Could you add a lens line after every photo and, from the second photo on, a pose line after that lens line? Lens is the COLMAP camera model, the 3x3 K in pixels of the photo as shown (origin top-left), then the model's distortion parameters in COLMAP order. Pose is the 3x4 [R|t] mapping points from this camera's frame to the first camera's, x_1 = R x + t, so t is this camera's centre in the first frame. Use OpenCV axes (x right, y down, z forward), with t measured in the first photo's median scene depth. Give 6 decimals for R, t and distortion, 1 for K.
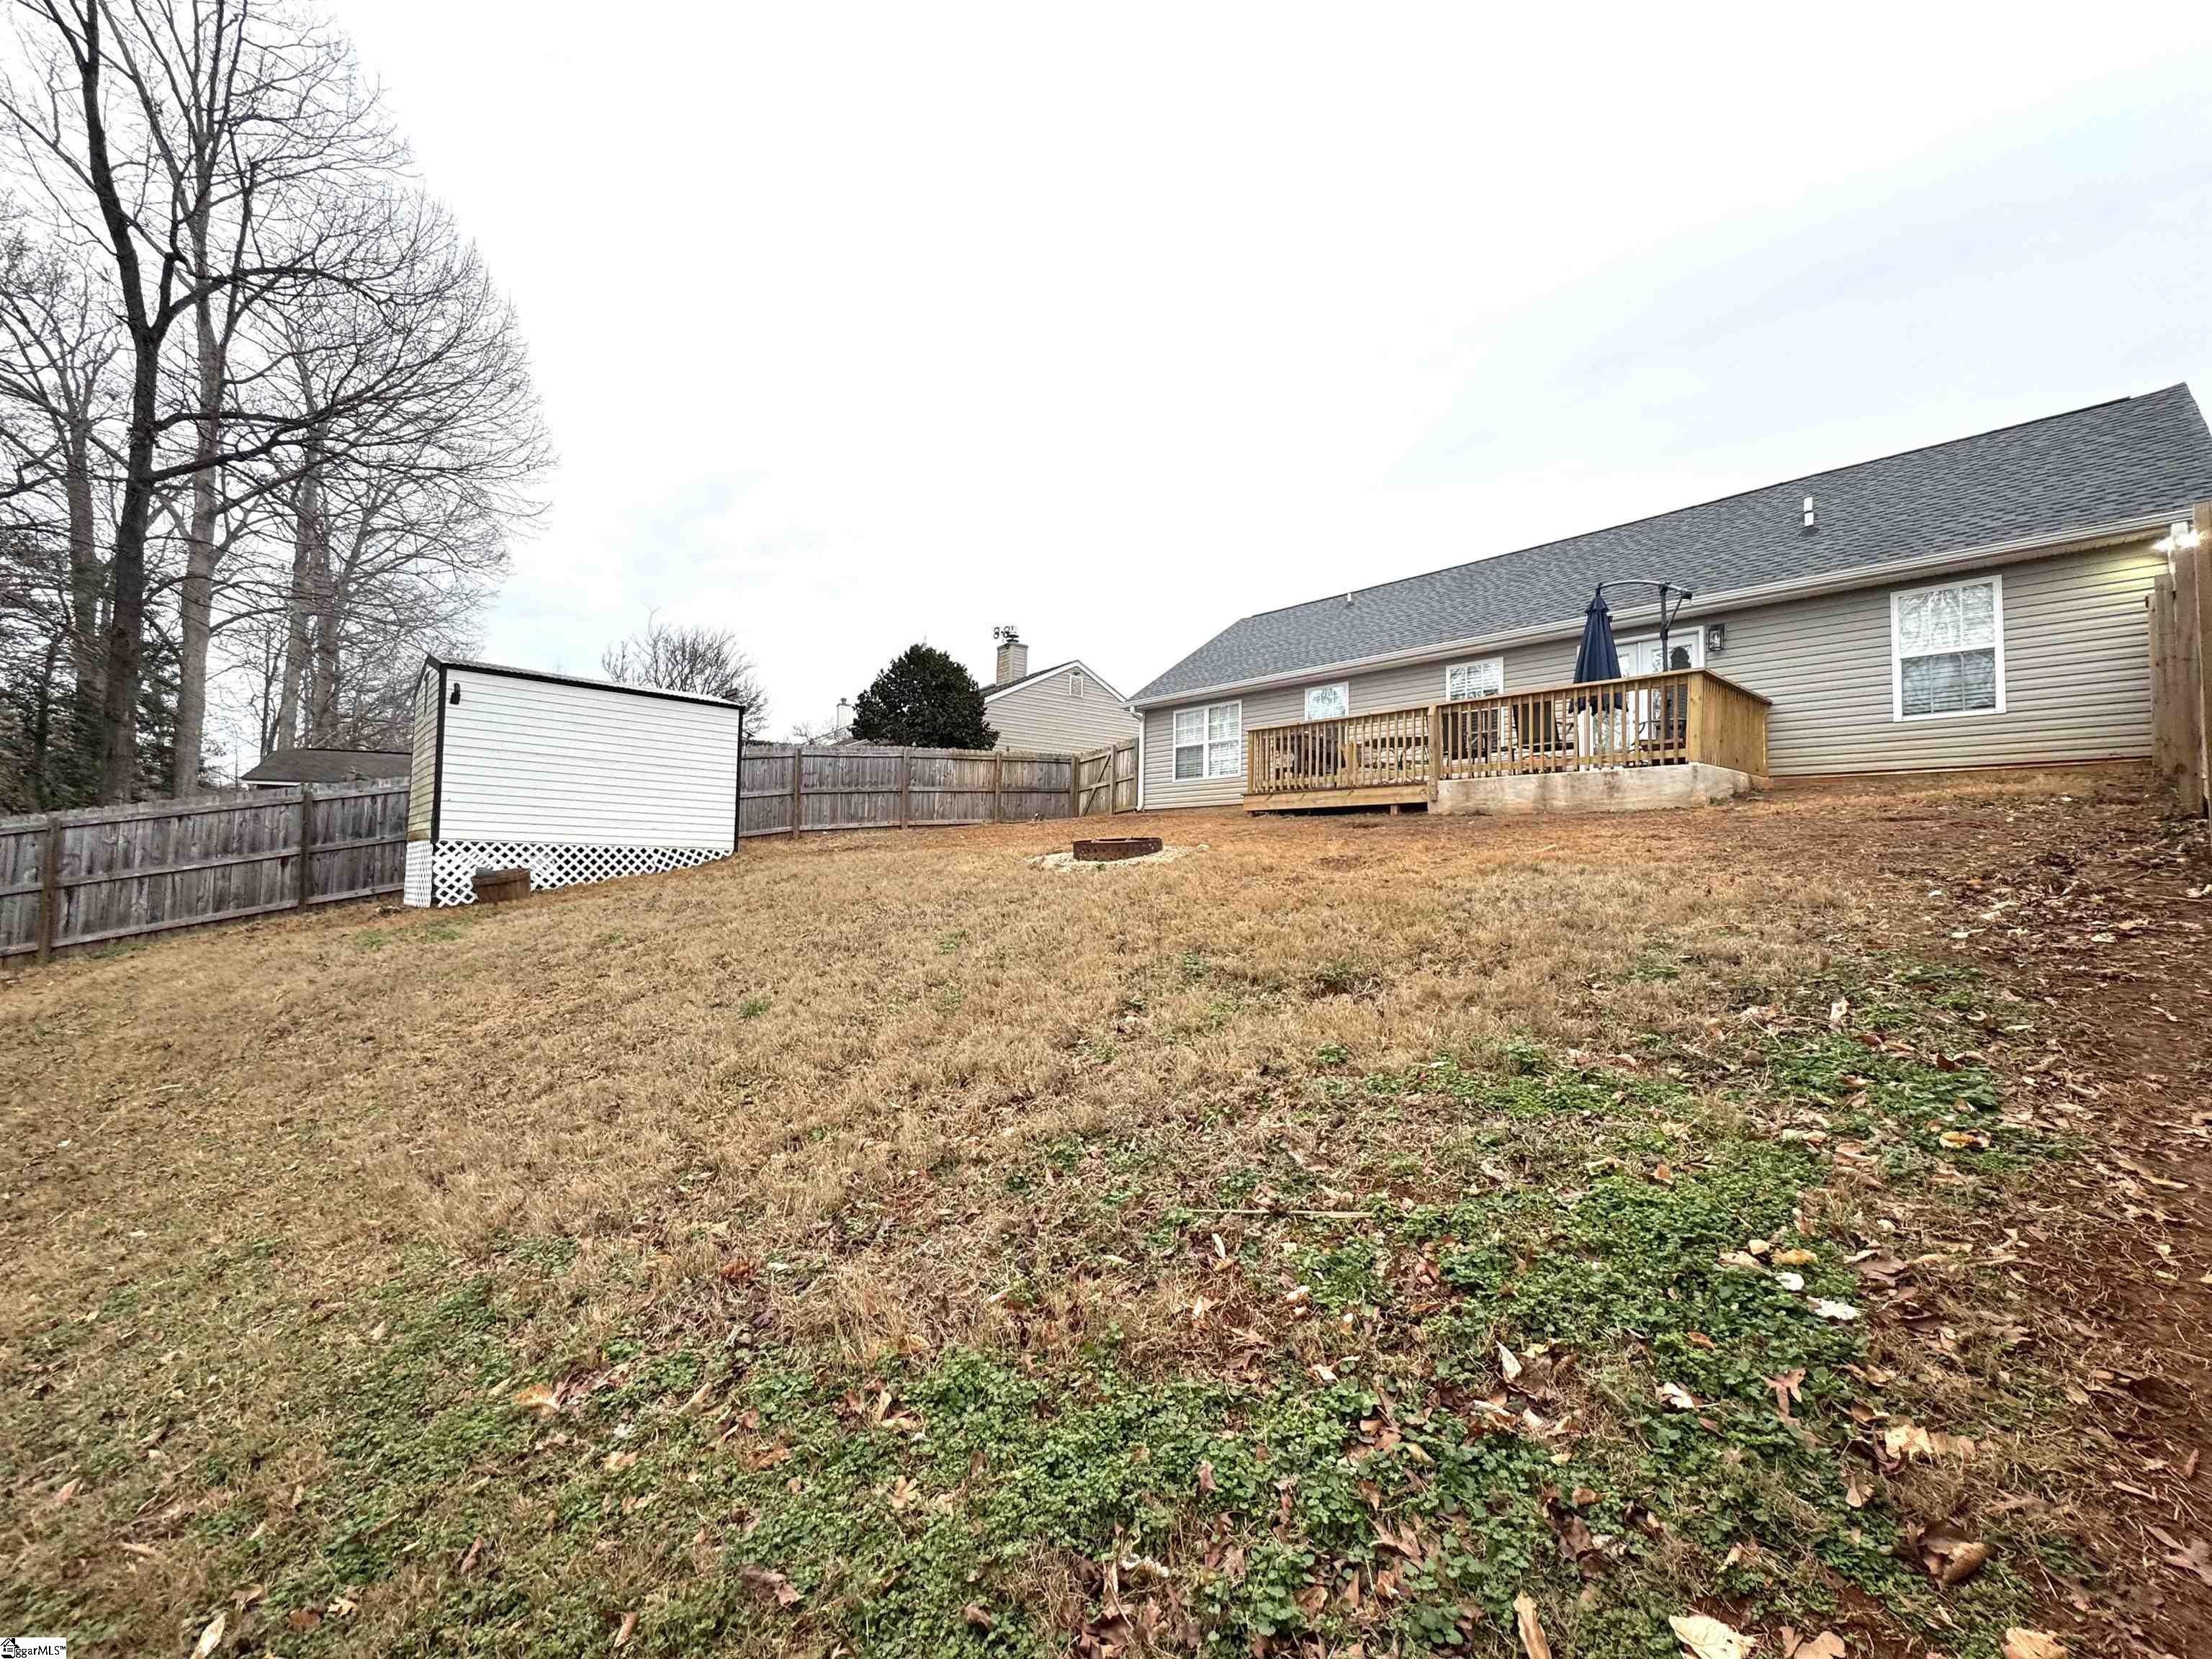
lens RADIAL K [[877.9, 0, 1104.5], [0, 877.9, 831.8], [0, 0, 1]] dist [-0.001743, -0.000329]
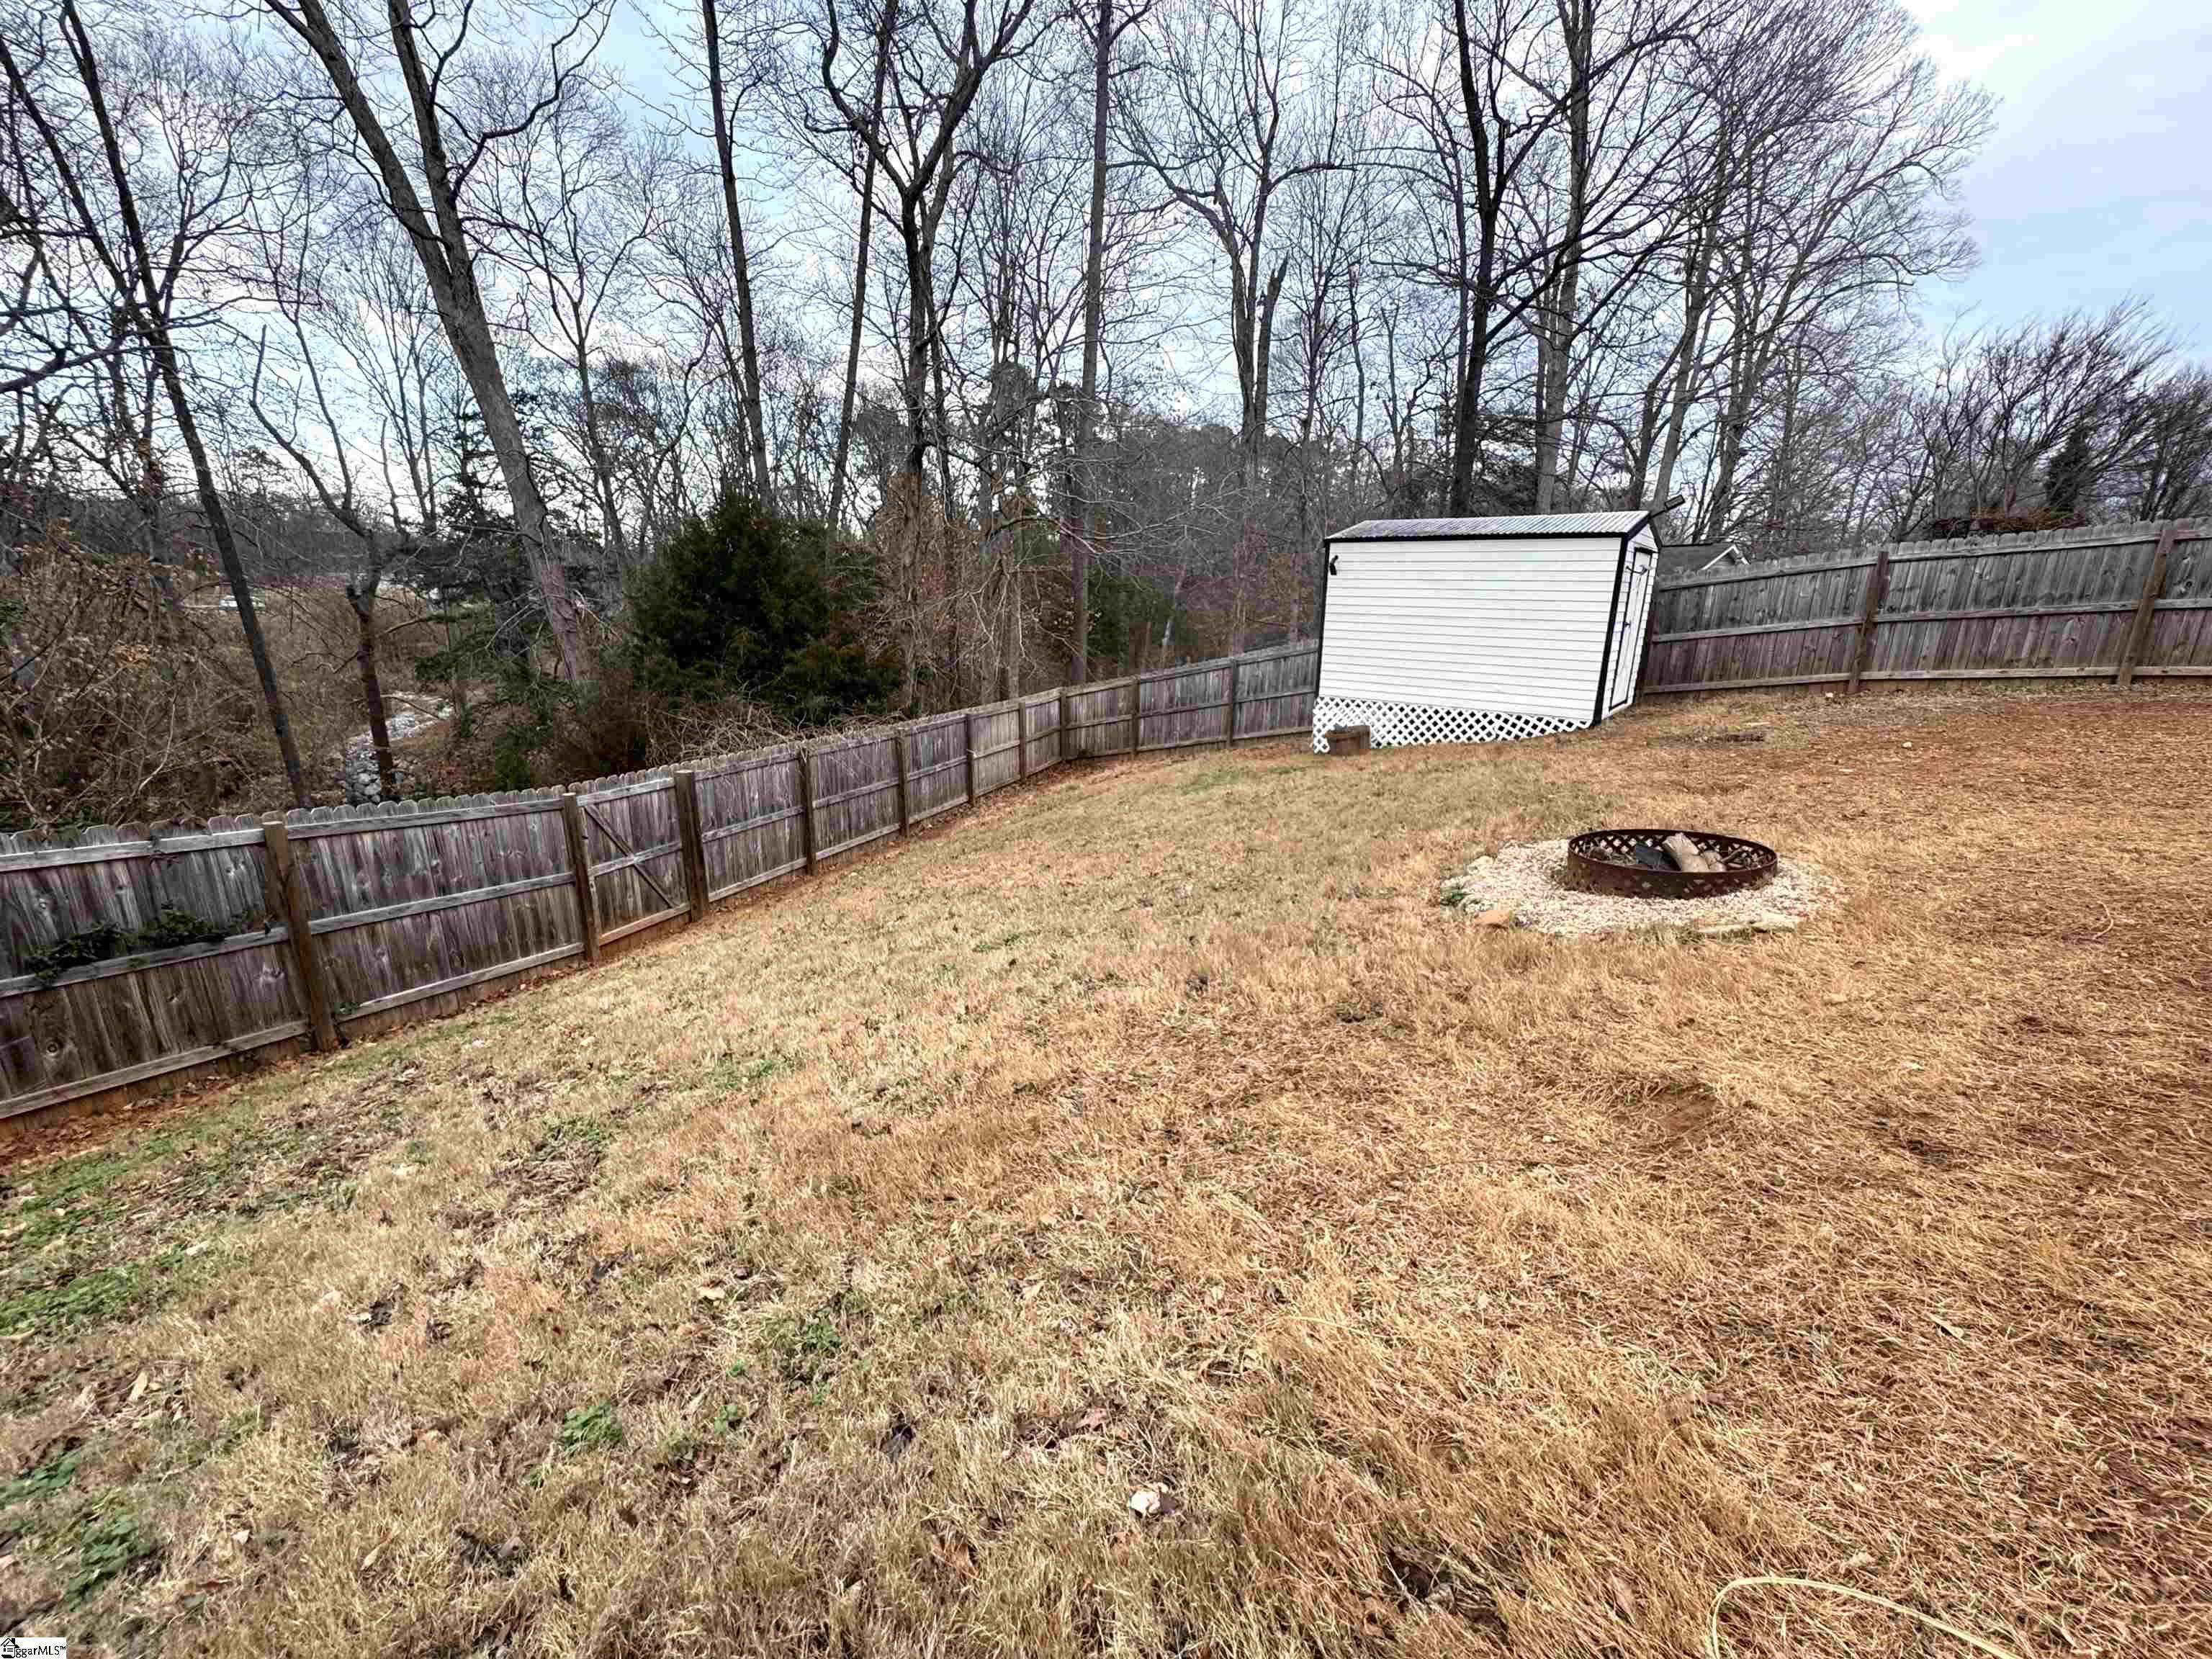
lens RADIAL K [[877.9, 0, 1104.5], [0, 877.9, 831.8], [0, 0, 1]] dist [-0.001743, -0.000329]
pose [[0.140587, 0.238075, -0.961018, 0.333087], [0.027882, 0.969321, 0.244211, -0.096075], [0.989676, -0.061128, 0.129636, 0.478026]]
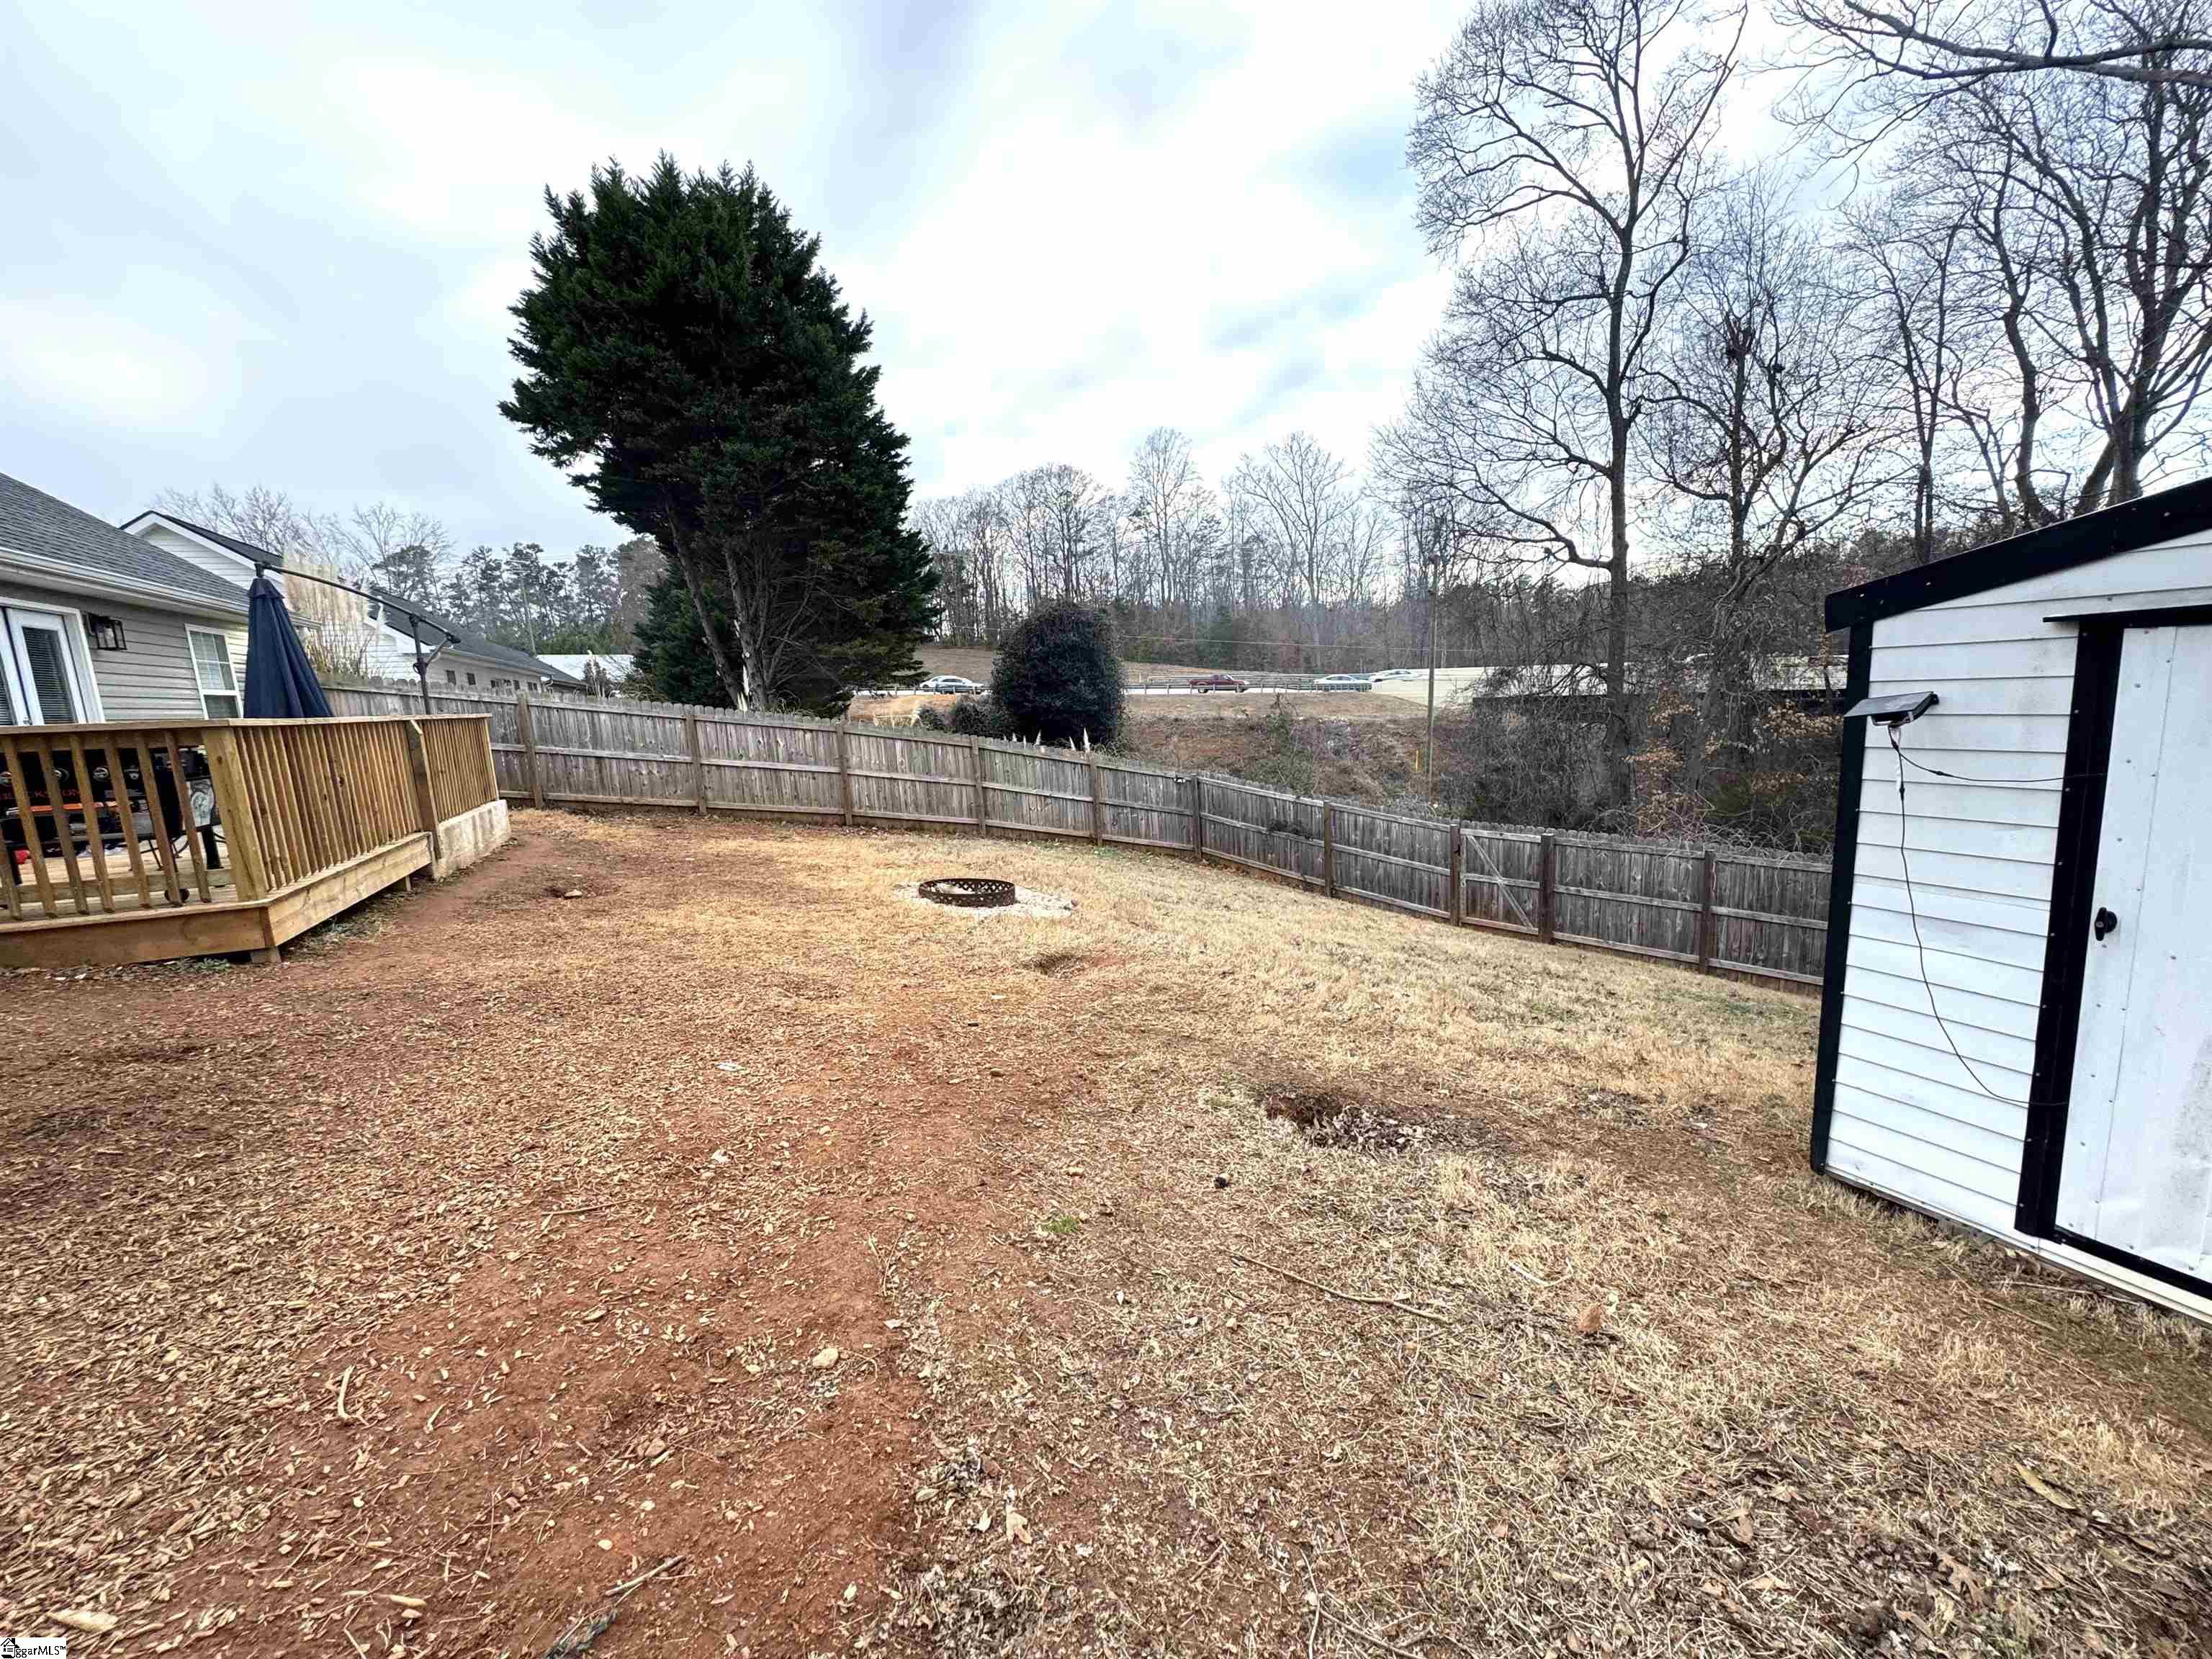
lens RADIAL K [[877.9, 0, 1104.5], [0, 877.9, 831.8], [0, 0, 1]] dist [-0.001743, -0.000329]
pose [[-0.947813, -0.018610, 0.318283, -0.321735], [0.024619, 0.991042, 0.131258, -0.124020], [-0.317875, 0.132244, -0.938865, 1.393070]]
